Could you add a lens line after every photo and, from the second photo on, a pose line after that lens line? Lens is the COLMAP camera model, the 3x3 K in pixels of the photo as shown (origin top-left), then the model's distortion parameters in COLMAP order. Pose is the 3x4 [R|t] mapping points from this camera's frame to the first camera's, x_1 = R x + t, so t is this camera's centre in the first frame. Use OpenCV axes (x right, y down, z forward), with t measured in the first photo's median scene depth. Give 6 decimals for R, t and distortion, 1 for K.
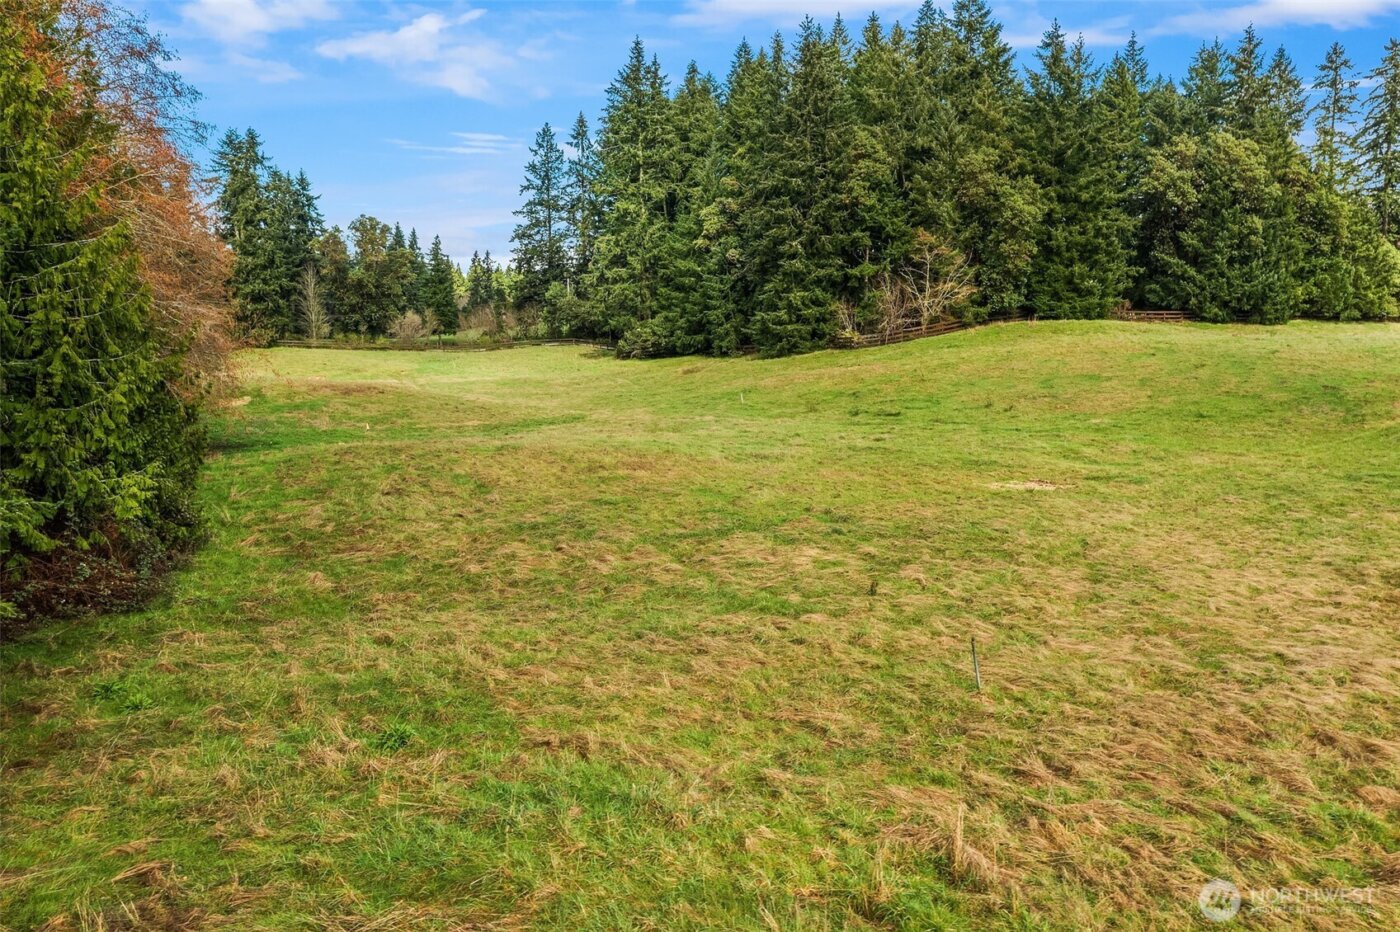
lens RADIAL K [[1129.4, 0, 700.0], [0, 1129.4, 466.0], [0, 0, 1]] dist [-0.003254, 0.000963]
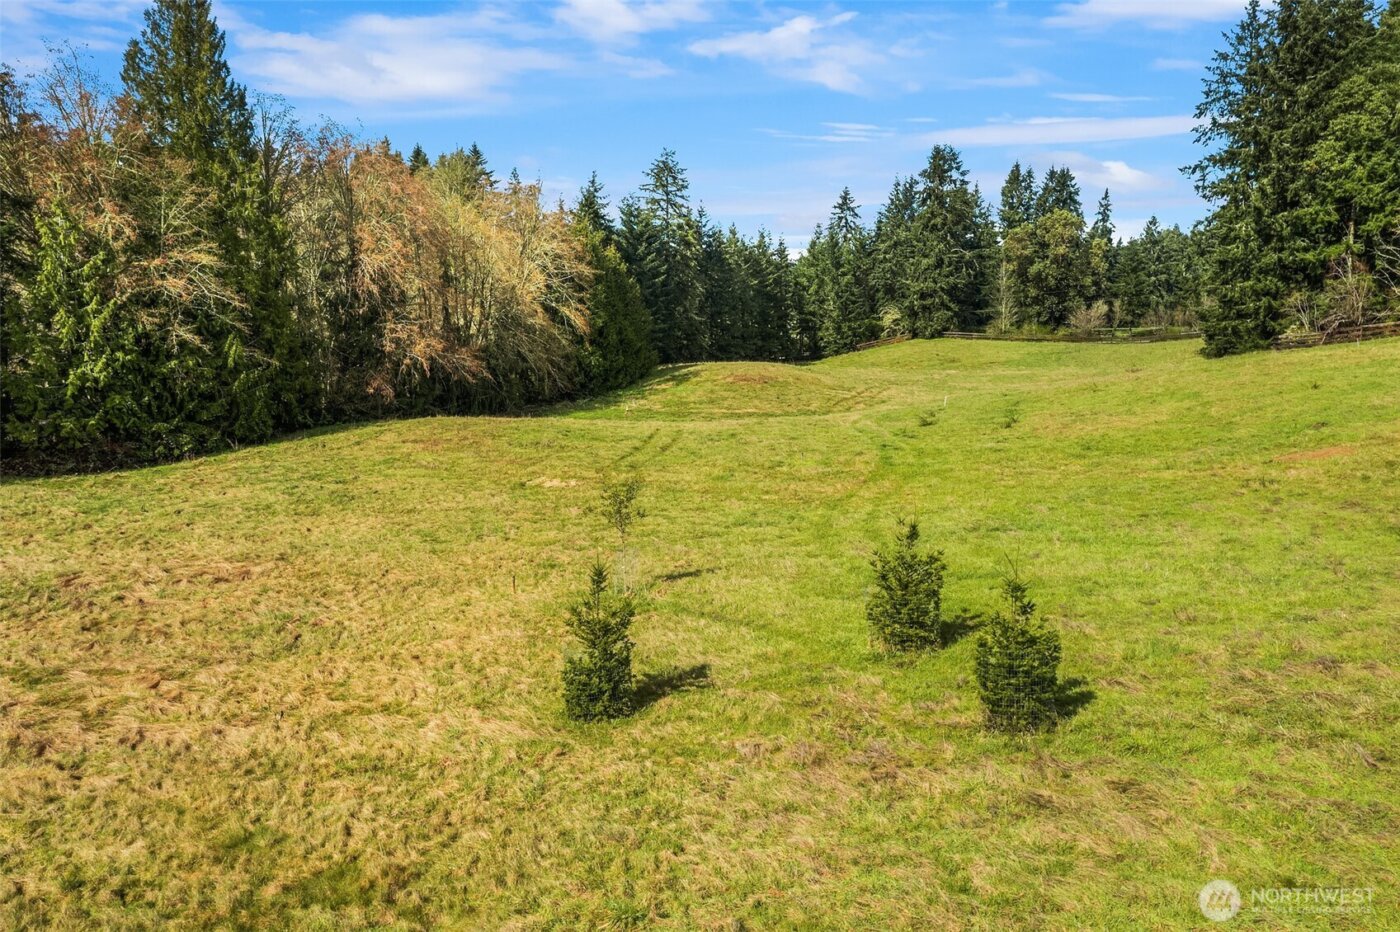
lens RADIAL K [[1122.2, 0, 700.0], [0, 1122.2, 466.0], [0, 0, 1]] dist [0.002567, 0.001528]
pose [[0.642809, 0.092744, -0.760392, 0.530302], [-0.078901, 0.995380, 0.054705, -0.033437], [0.761952, 0.024831, 0.647157, 0.160015]]
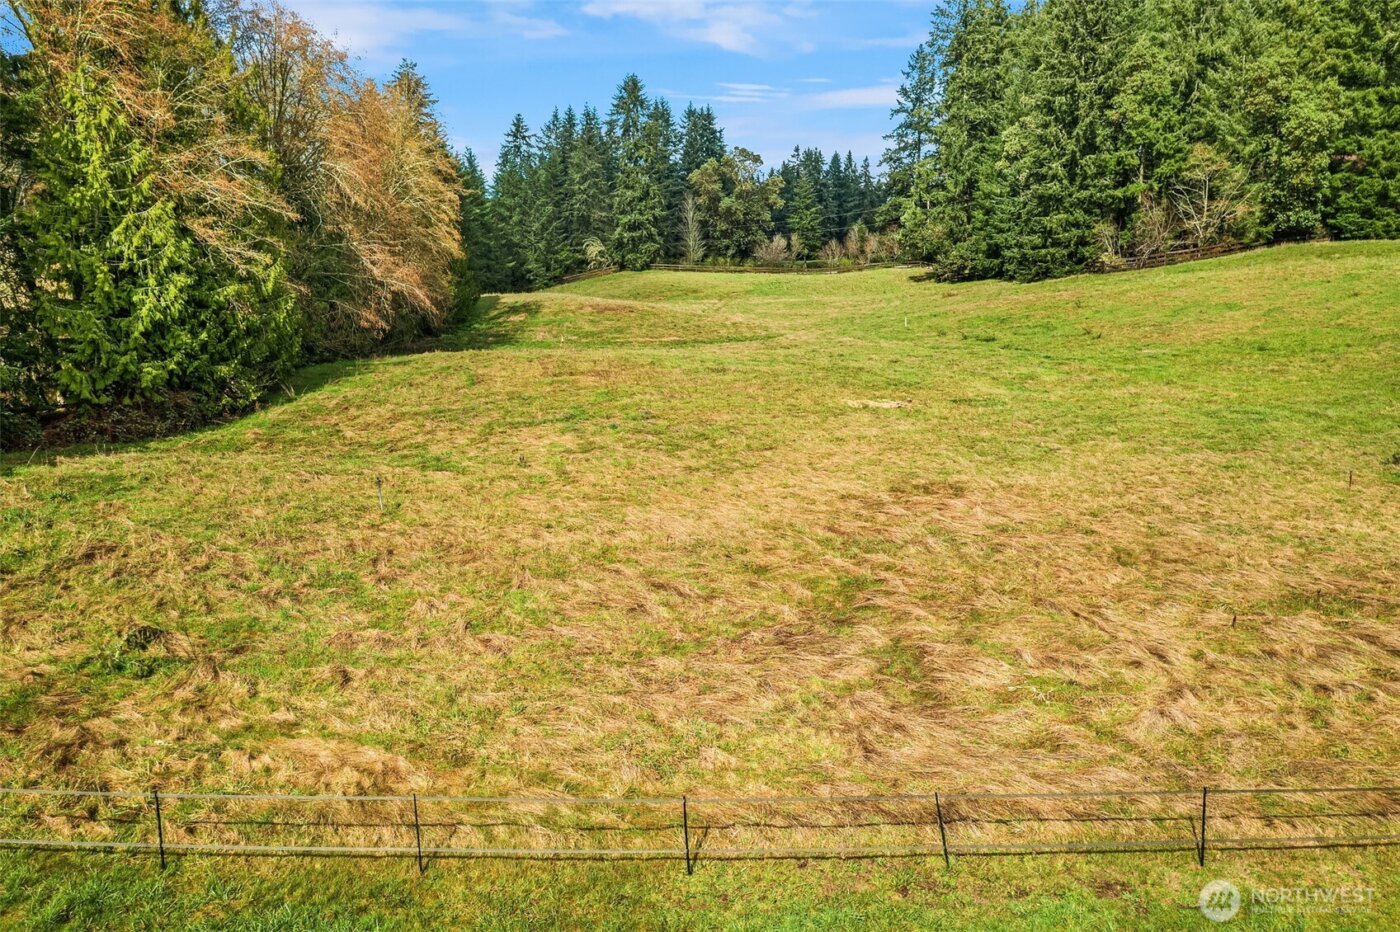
lens RADIAL K [[1129.4, 0, 700.0], [0, 1129.4, 466.0], [0, 0, 1]] dist [-0.003254, 0.000963]
pose [[0.908172, 0.070158, -0.412677, 0.248658], [-0.040815, 0.995998, 0.079506, -0.002244], [0.416604, -0.055361, 0.907401, -0.034208]]
